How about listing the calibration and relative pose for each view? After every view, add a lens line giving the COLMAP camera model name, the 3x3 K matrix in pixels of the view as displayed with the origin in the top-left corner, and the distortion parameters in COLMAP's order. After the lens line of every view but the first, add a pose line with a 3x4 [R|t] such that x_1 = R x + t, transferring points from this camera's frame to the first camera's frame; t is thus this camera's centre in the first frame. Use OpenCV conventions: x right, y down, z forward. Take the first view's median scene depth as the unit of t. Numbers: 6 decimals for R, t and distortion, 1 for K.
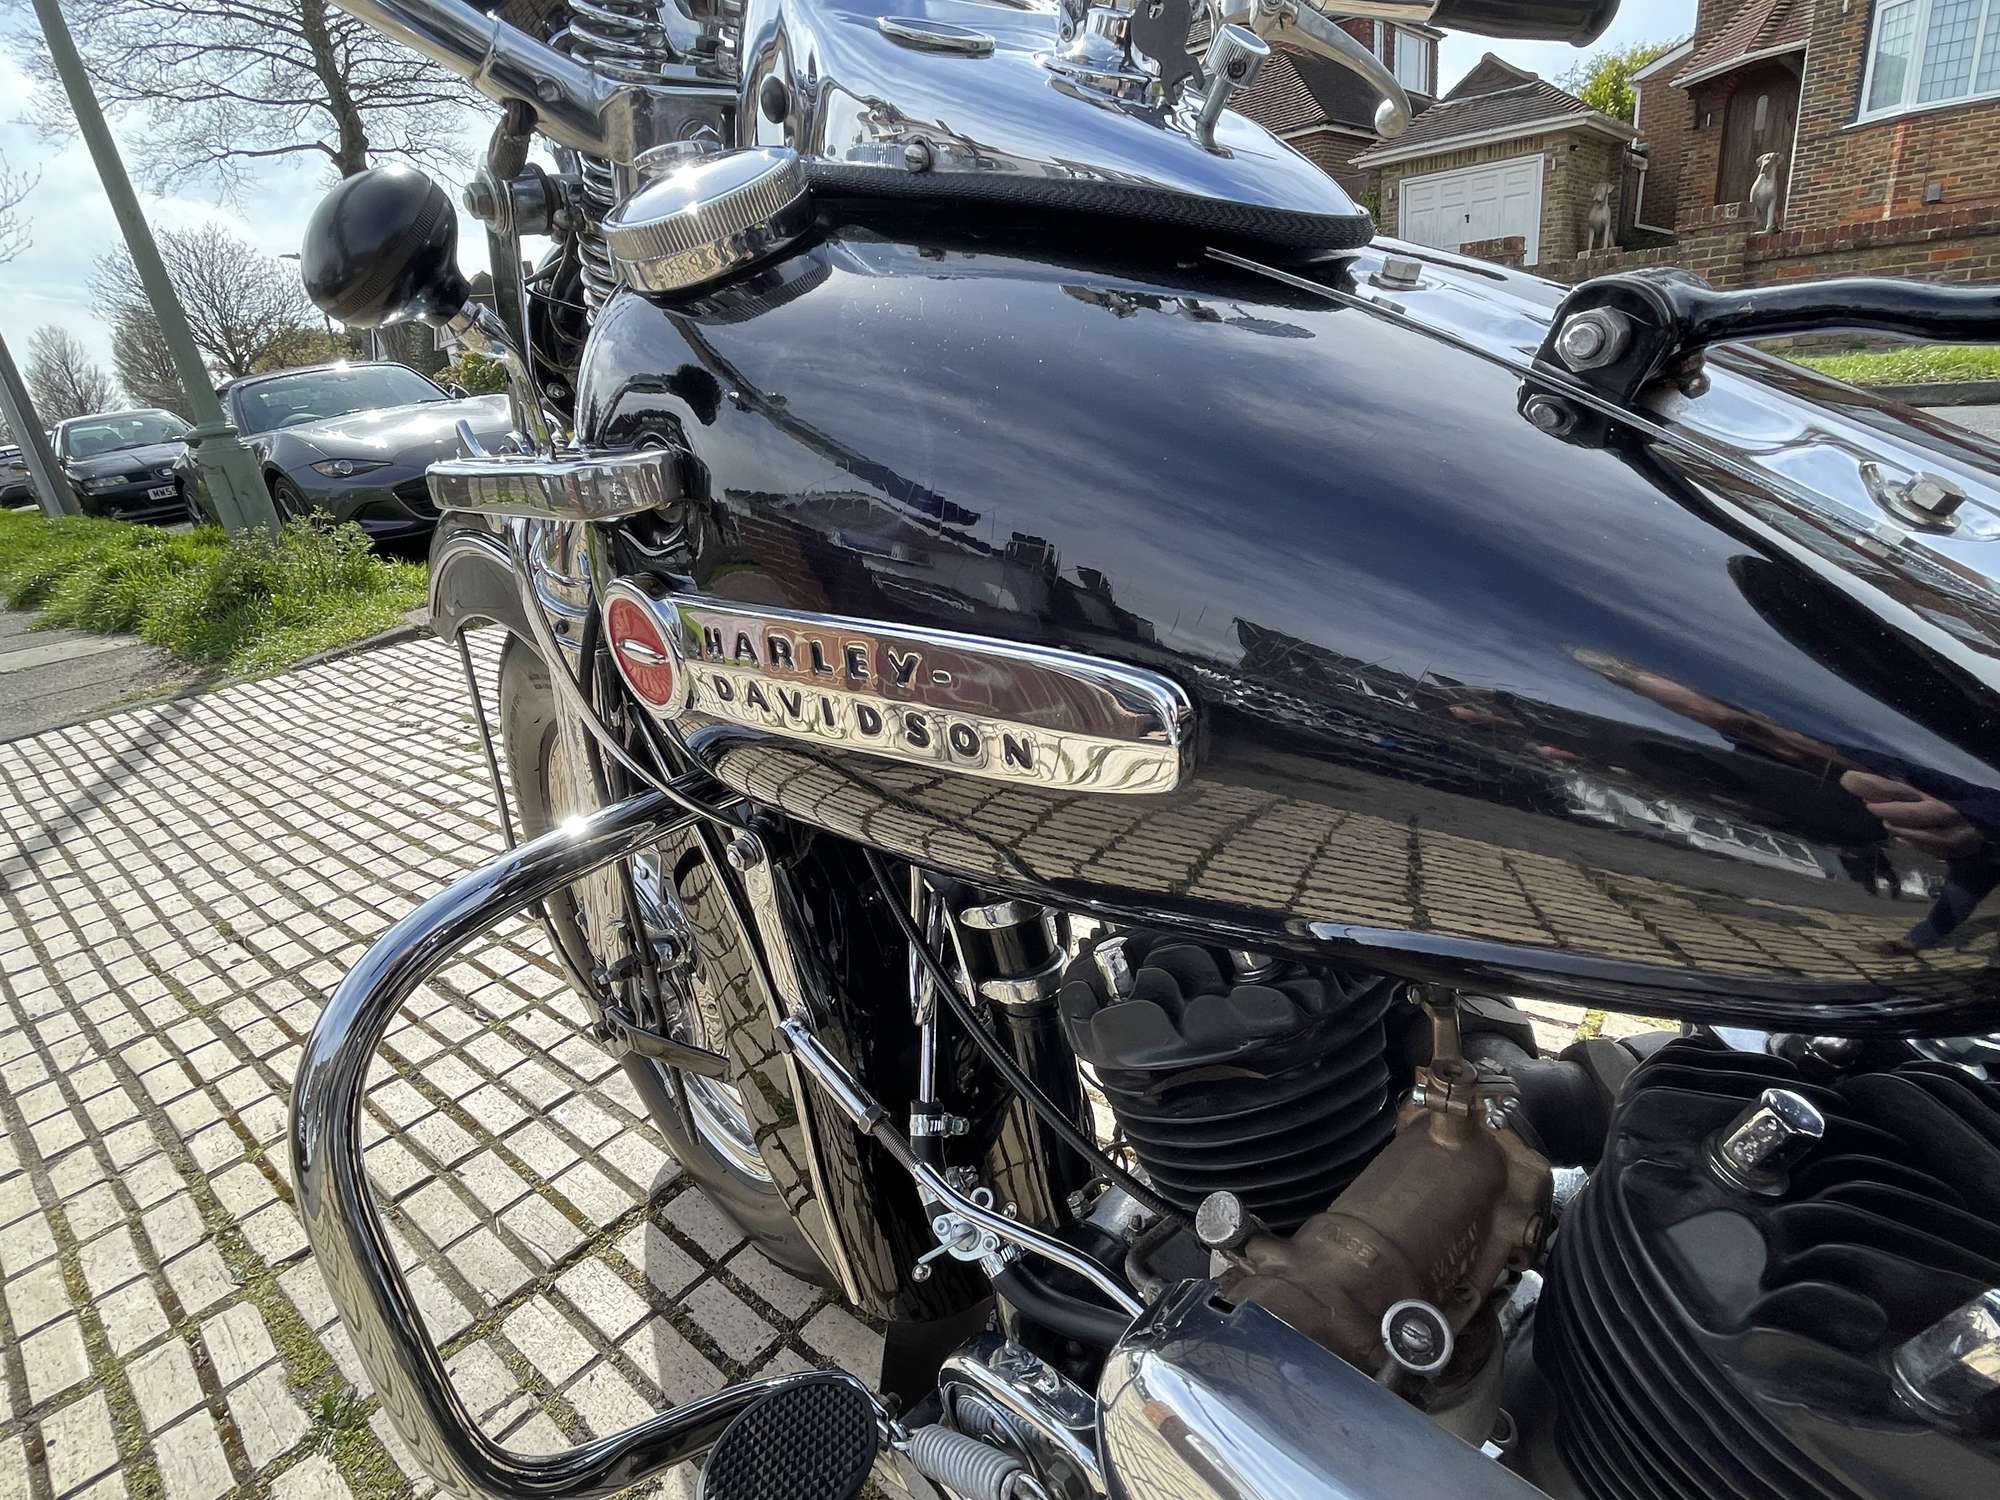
lens RADIAL K [[1033.0, 0, 1000.0], [0, 1033.0, 750.0], [0, 0, 1]] dist [-0.013524, 0.007696]
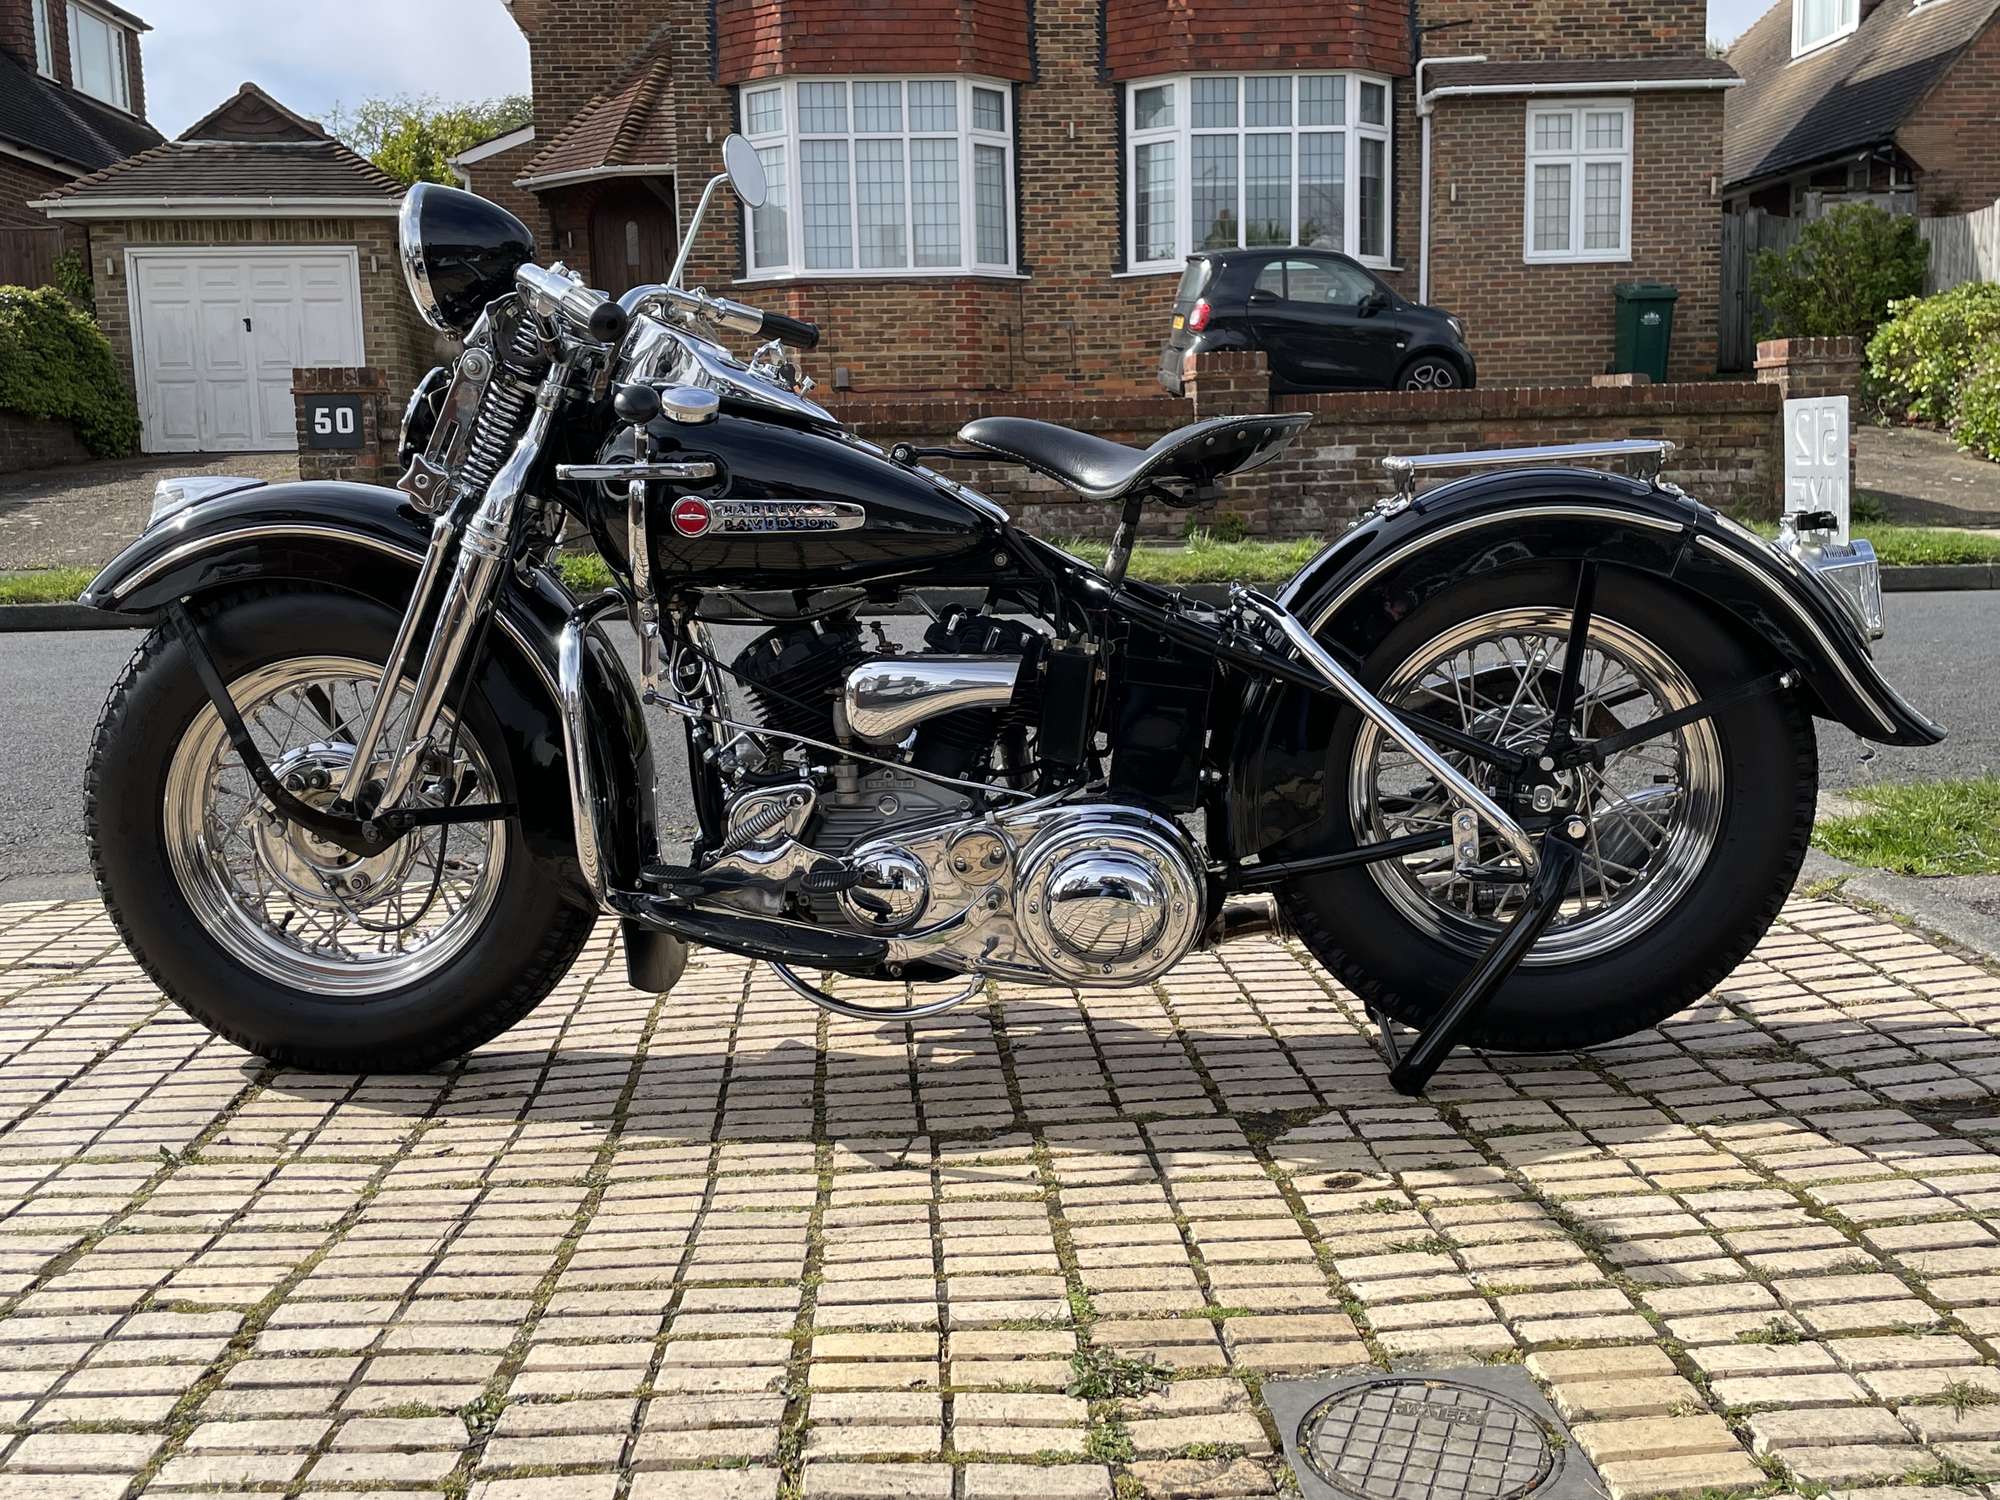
lens RADIAL K [[2077.0, 0, 1000.0], [0, 2077.0, 750.0], [0, 0, 1]] dist [0.020871, -0.005431]
pose [[0.720502, -0.006008, 0.693427, -0.080987], [0.190466, 0.963219, -0.189557, 0.039971], [-0.666783, 0.268650, 0.695145, -0.079777]]
